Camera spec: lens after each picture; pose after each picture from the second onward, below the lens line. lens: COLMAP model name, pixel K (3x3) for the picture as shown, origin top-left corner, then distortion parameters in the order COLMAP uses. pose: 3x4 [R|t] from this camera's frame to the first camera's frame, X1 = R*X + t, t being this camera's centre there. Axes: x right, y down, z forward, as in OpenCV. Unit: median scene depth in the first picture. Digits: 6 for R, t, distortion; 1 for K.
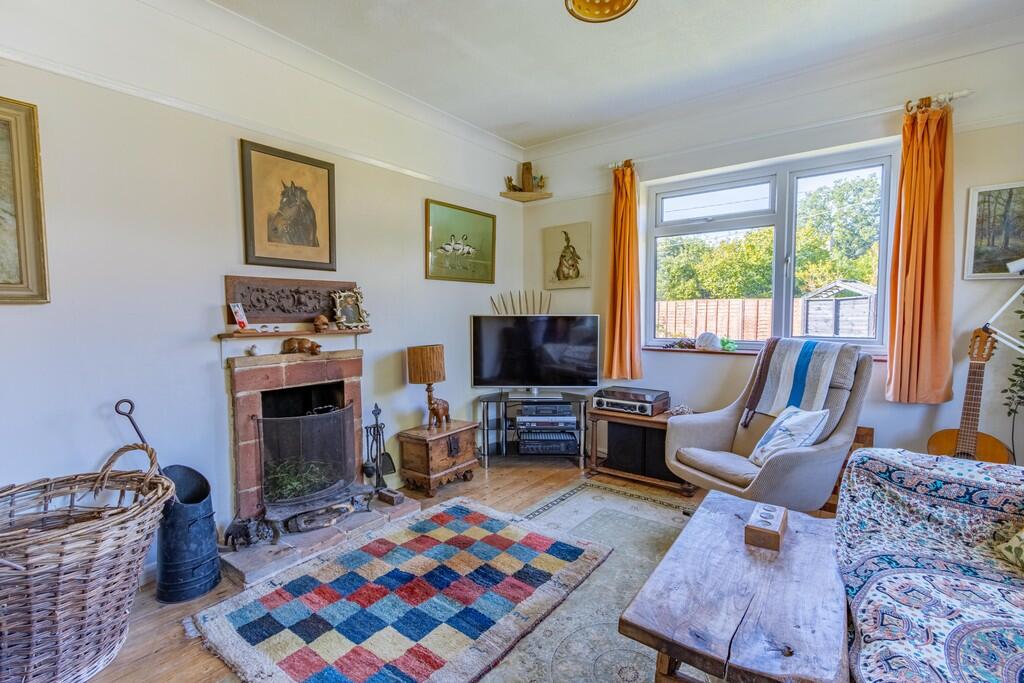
lens RADIAL K [[474.3, 0, 502.7], [0, 474.3, 341.9], [0, 0, 1]] dist [0.006812, 0.000491]
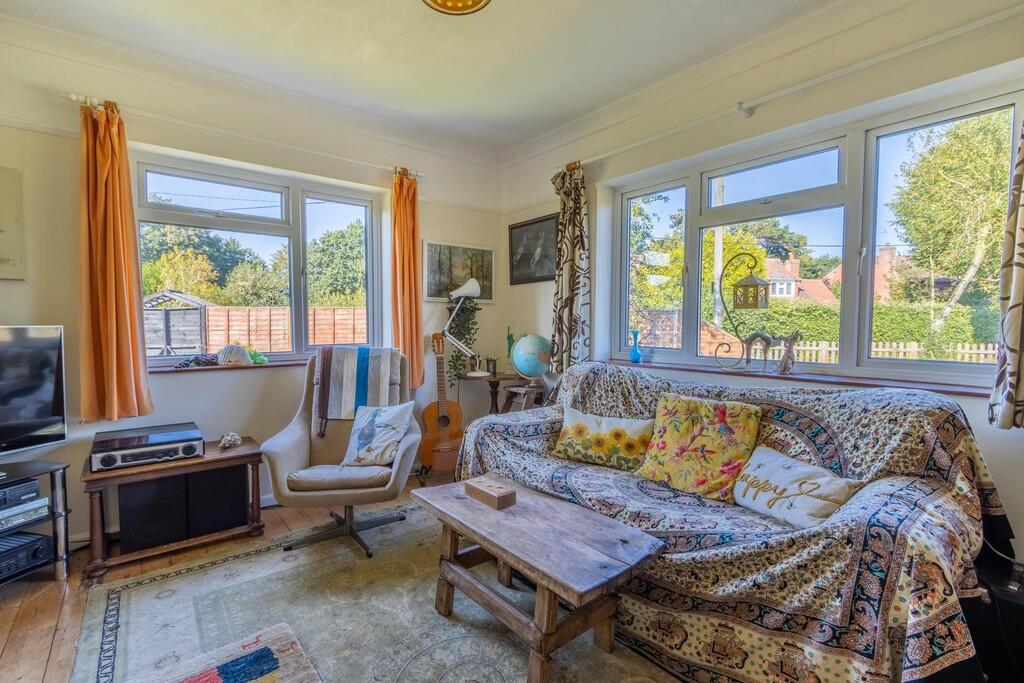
lens RADIAL K [[474.3, 0, 510.7], [0, 474.3, 340.5], [0, 0, 1]] dist [0.006812, 0.000491]
pose [[0.226444, -0.034335, 0.973419, -0.401026], [0.058059, 0.998077, 0.021699, -0.023728], [-0.972292, 0.051602, 0.228002, 0.403906]]
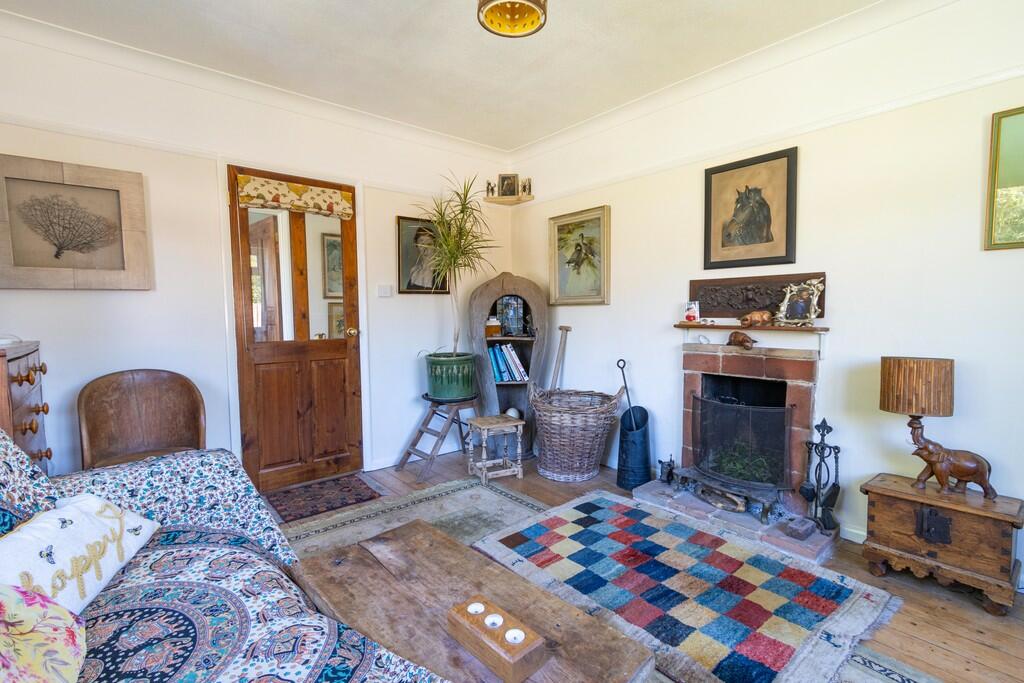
lens RADIAL K [[474.3, 0, 505.9], [0, 474.3, 343.3], [0, 0, 1]] dist [0.006812, 0.000491]
pose [[-0.215600, 0.072592, -0.973780, 0.736440], [-0.052458, 0.994932, 0.085784, -0.047481], [0.975072, 0.069578, -0.210699, 0.713391]]
